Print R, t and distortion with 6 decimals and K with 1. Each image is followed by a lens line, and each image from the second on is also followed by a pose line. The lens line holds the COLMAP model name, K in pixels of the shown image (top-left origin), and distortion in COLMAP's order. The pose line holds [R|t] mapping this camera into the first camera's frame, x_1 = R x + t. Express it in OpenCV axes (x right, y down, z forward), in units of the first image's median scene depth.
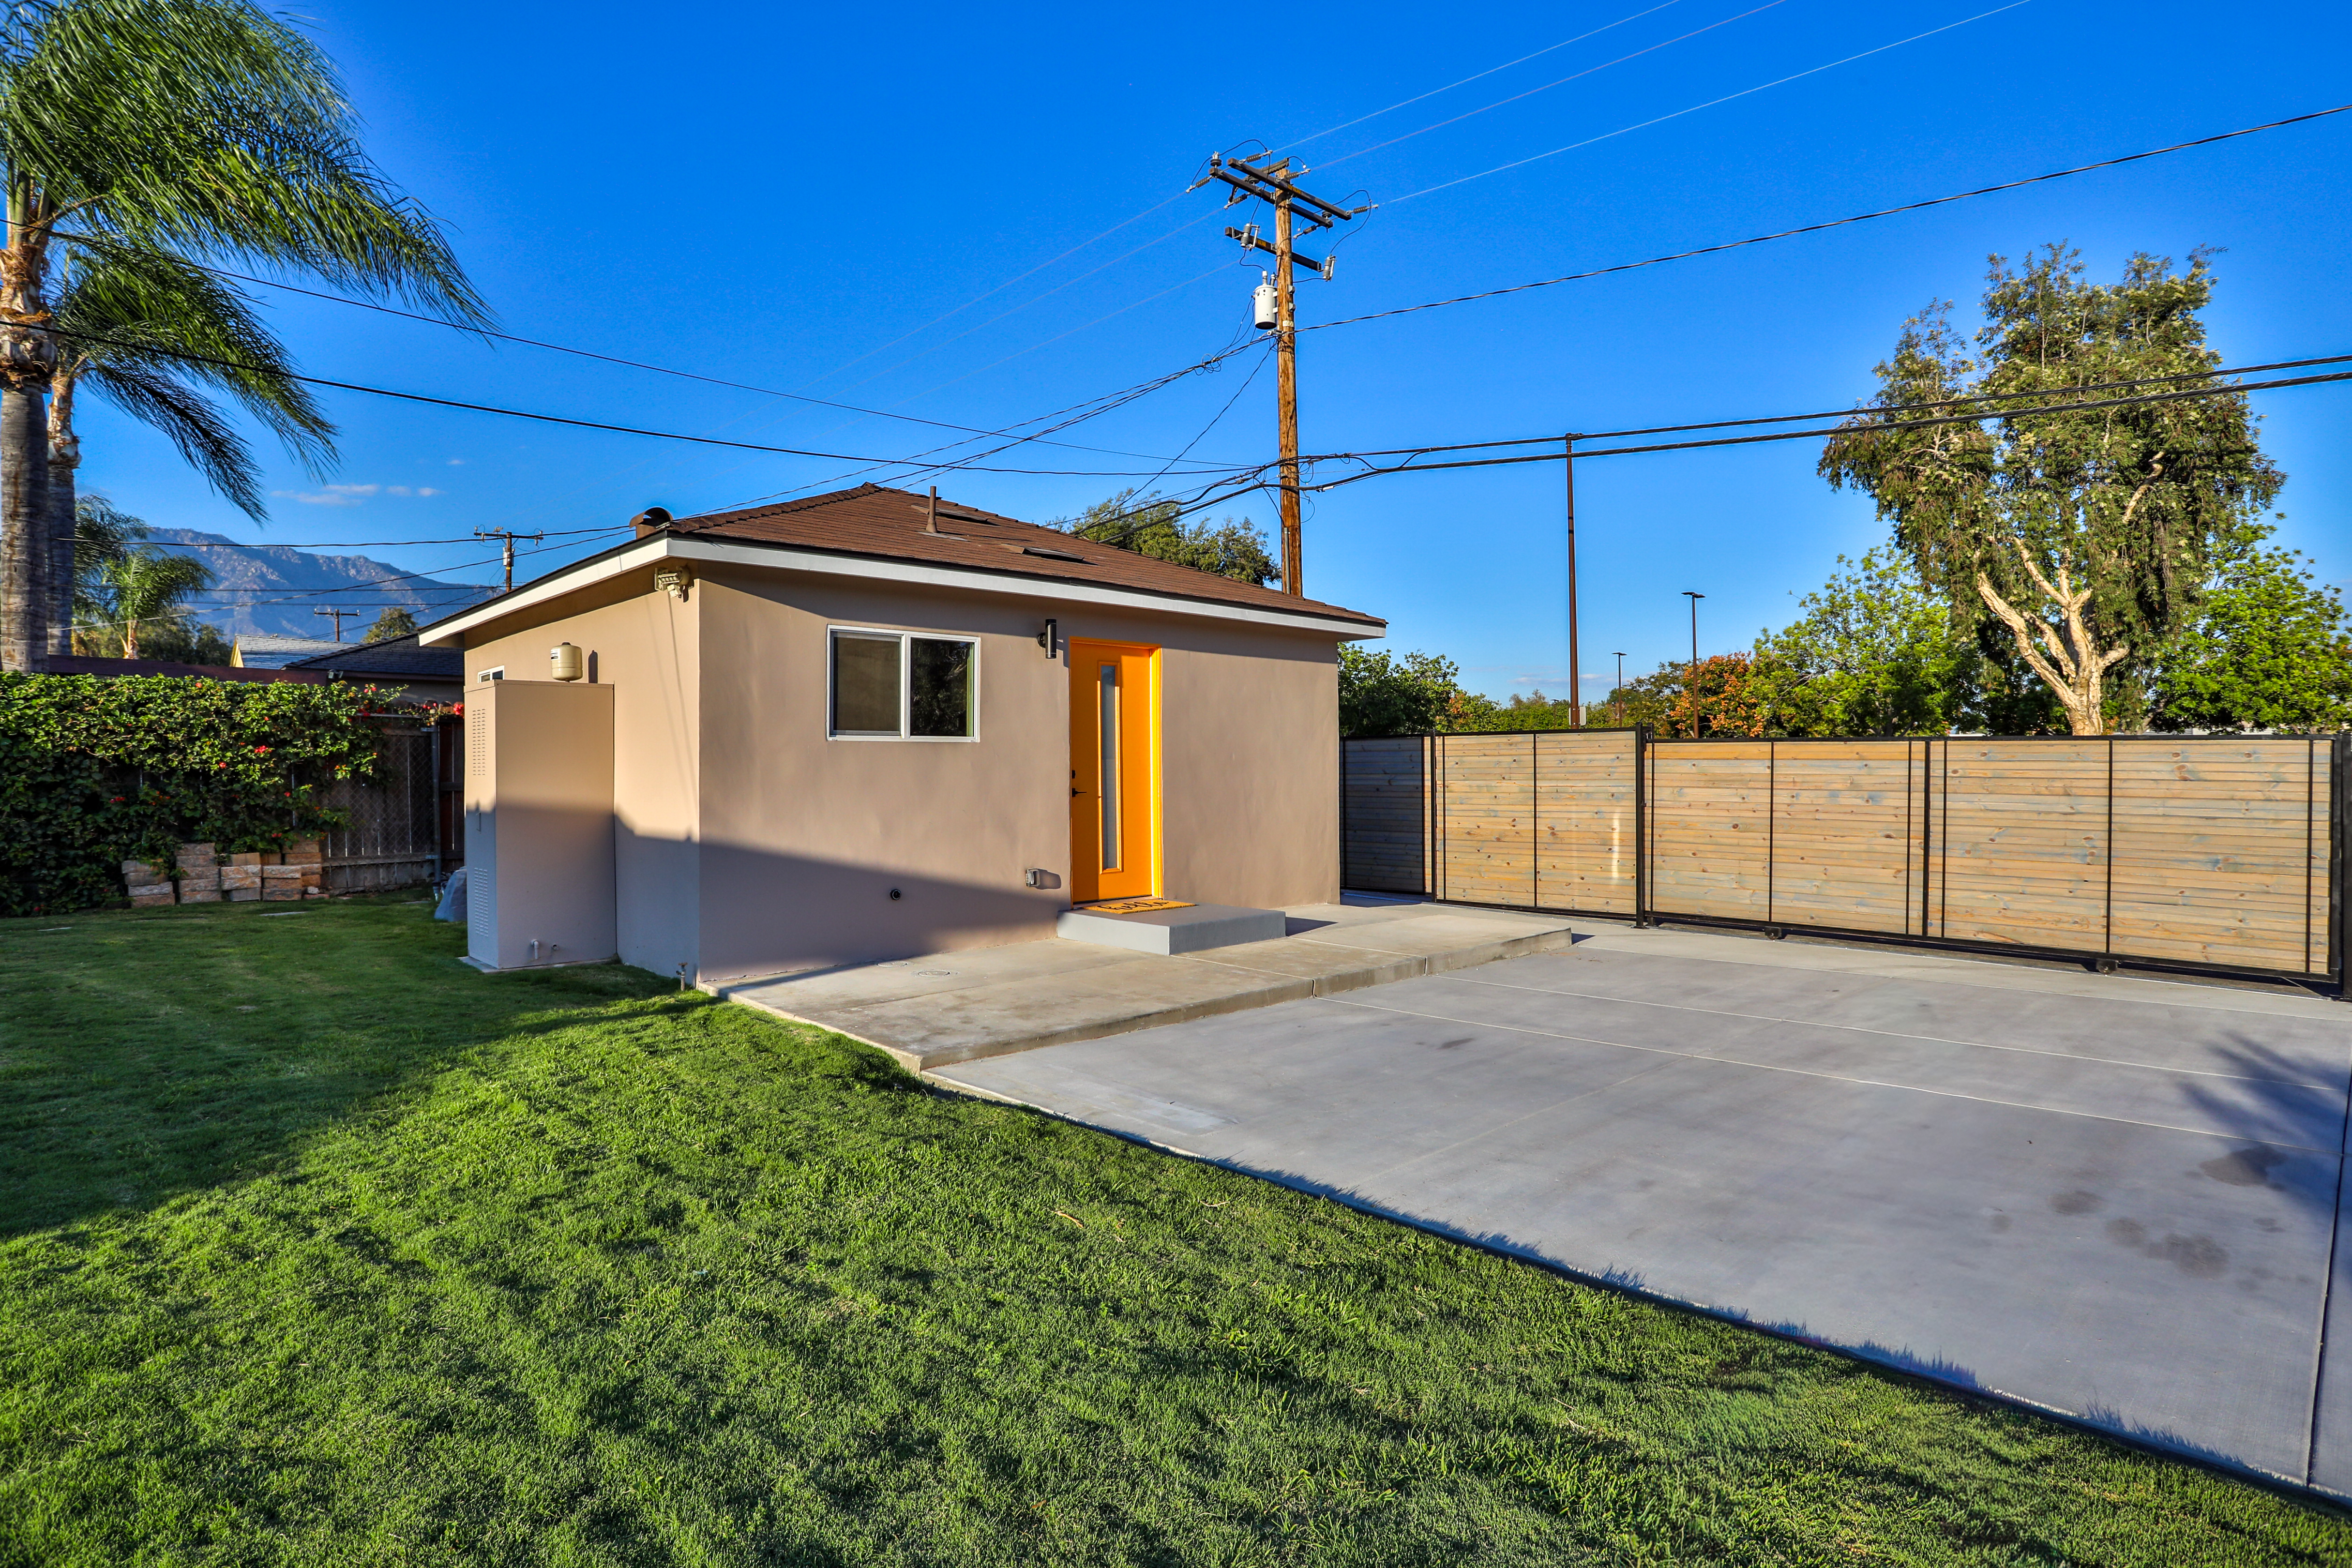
lens RADIAL K [[1197.2, 0, 1164.8], [0, 1197.2, 771.4], [0, 0, 1]] dist [-0.092149, 0.041591]
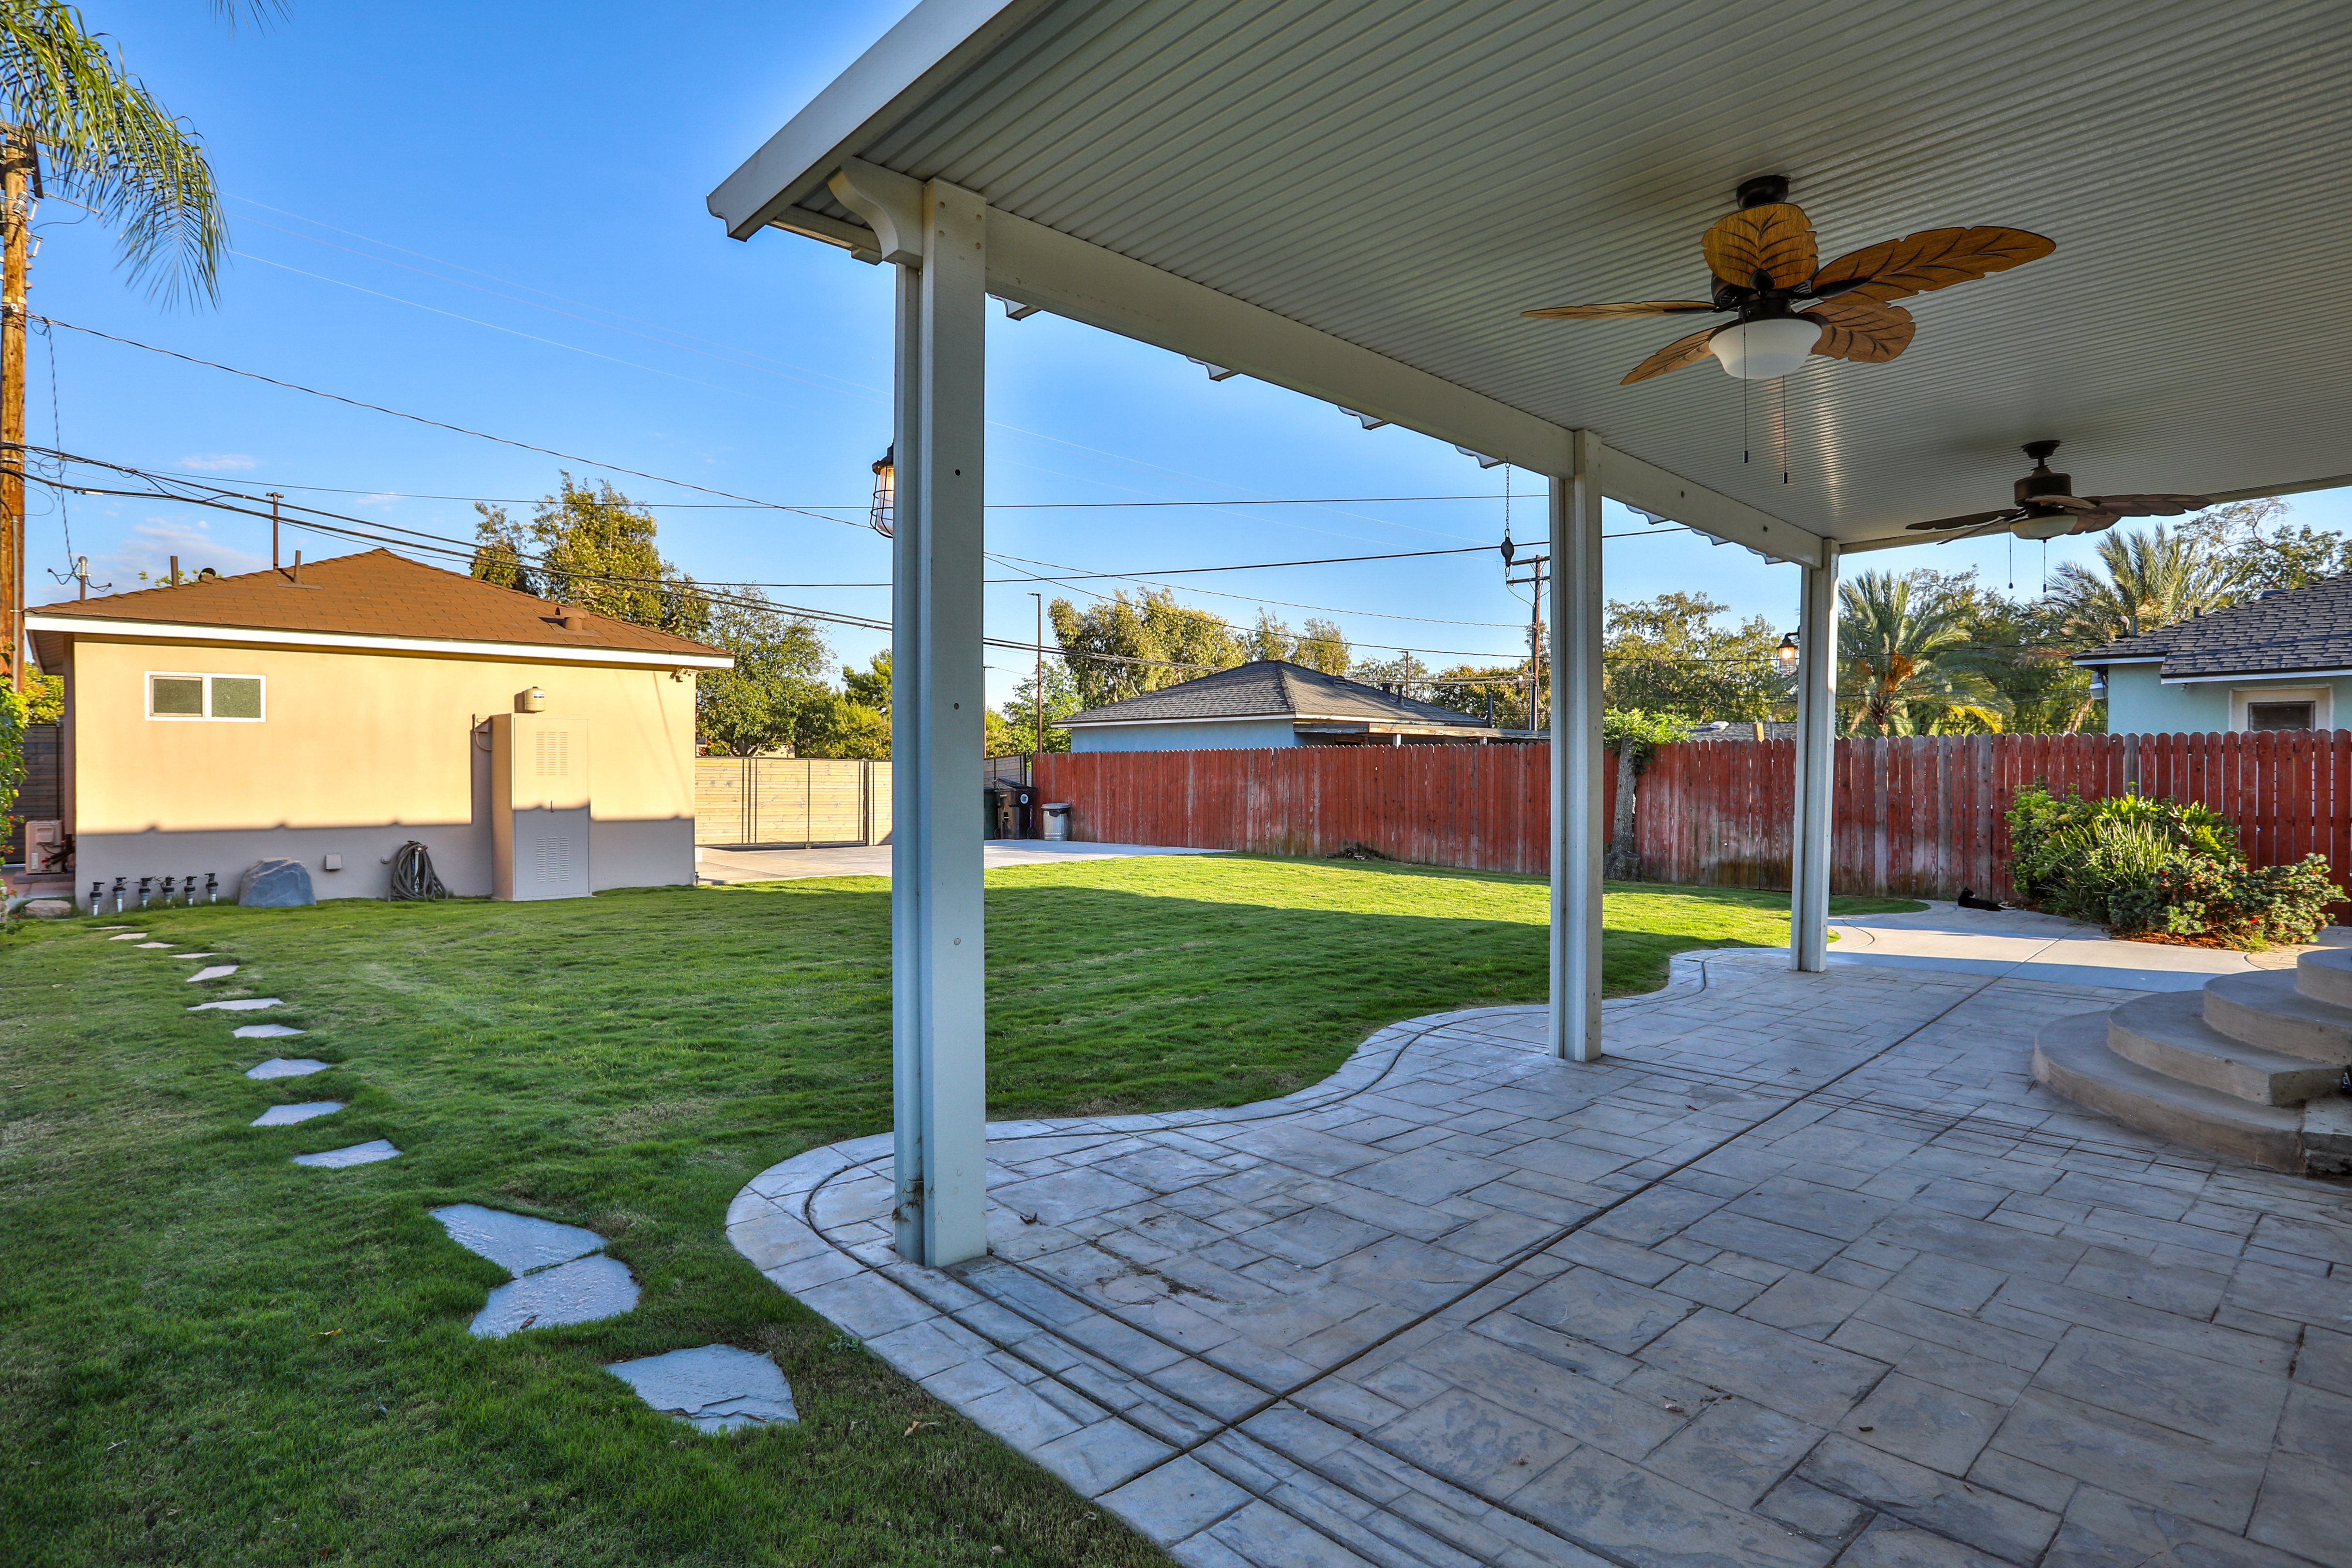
lens RADIAL K [[1197.2, 0, 1164.8], [0, 1197.2, 771.4], [0, 0, 1]] dist [-0.092149, 0.041591]
pose [[-0.000400, 0.000490, 1.000000, -1.637522], [-0.001049, 0.999999, -0.000490, -0.001194], [-0.999999, -0.001049, -0.000400, 0.160210]]
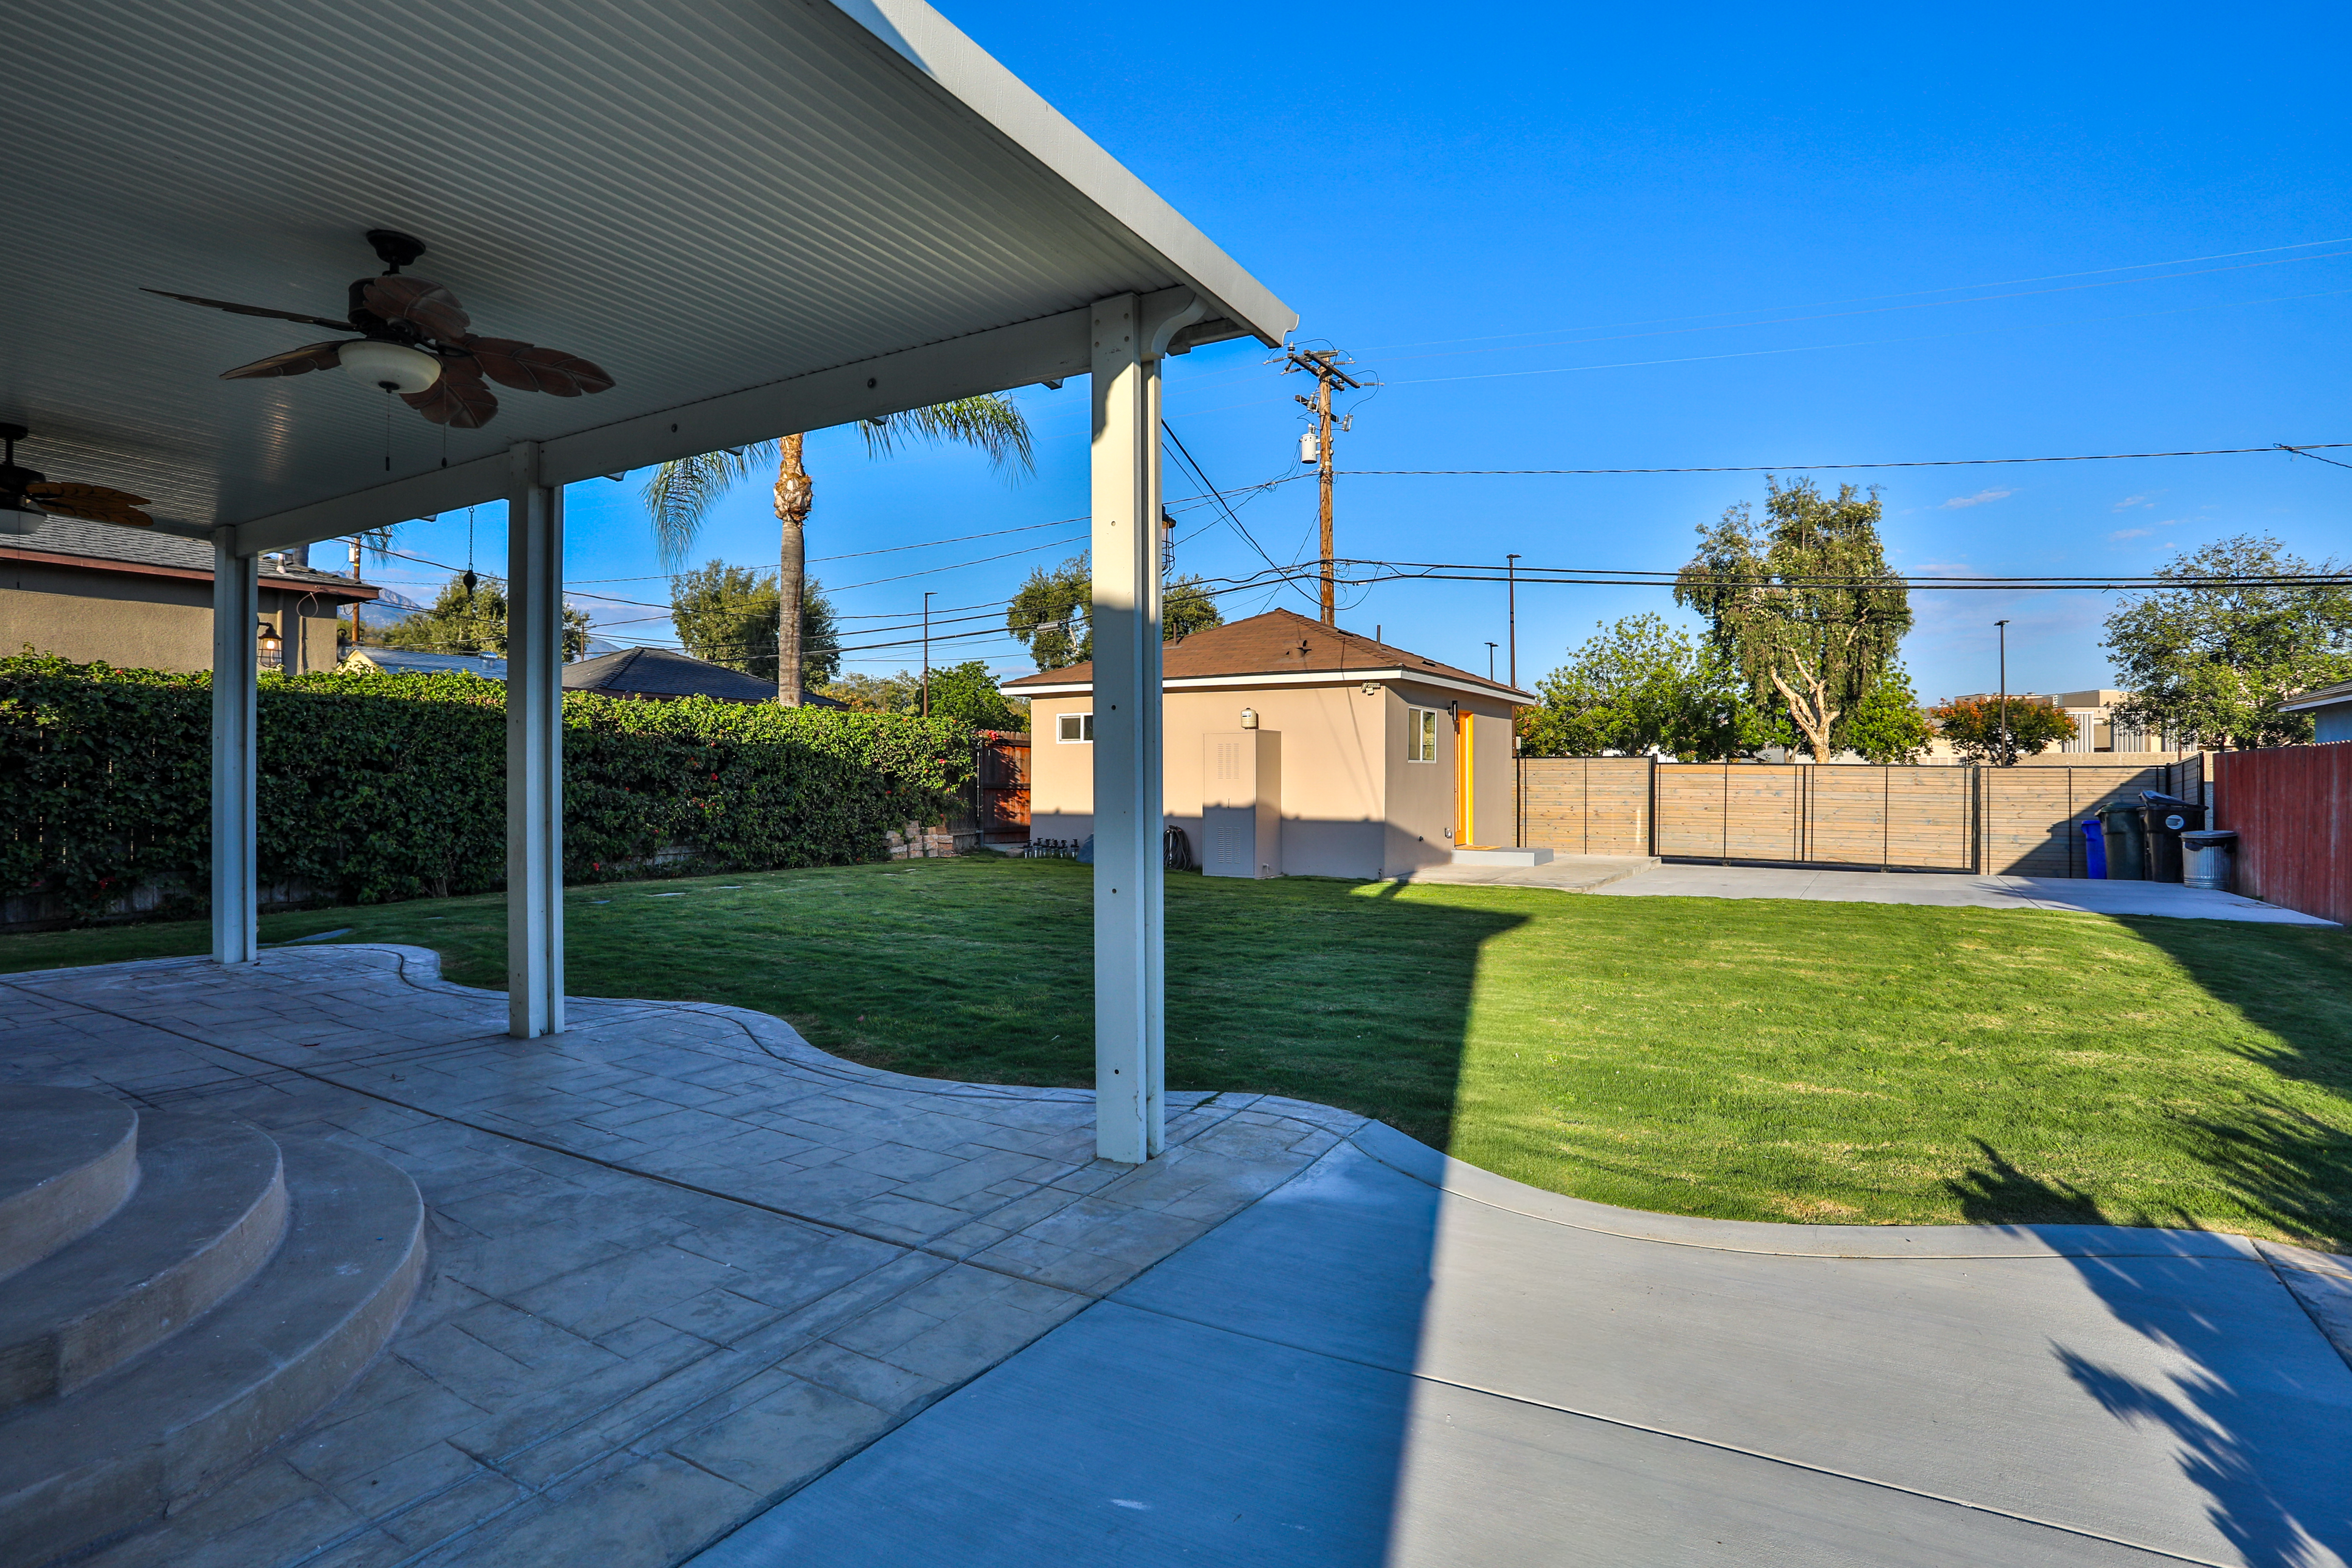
lens RADIAL K [[1197.2, 0, 1164.8], [0, 1197.2, 771.4], [0, 0, 1]] dist [-0.092149, 0.041591]
pose [[0.963557, 0.008284, 0.267376, -0.944680], [-0.006909, 0.999958, -0.006083, 0.003861], [-0.267415, 0.004014, 0.963573, -0.662640]]
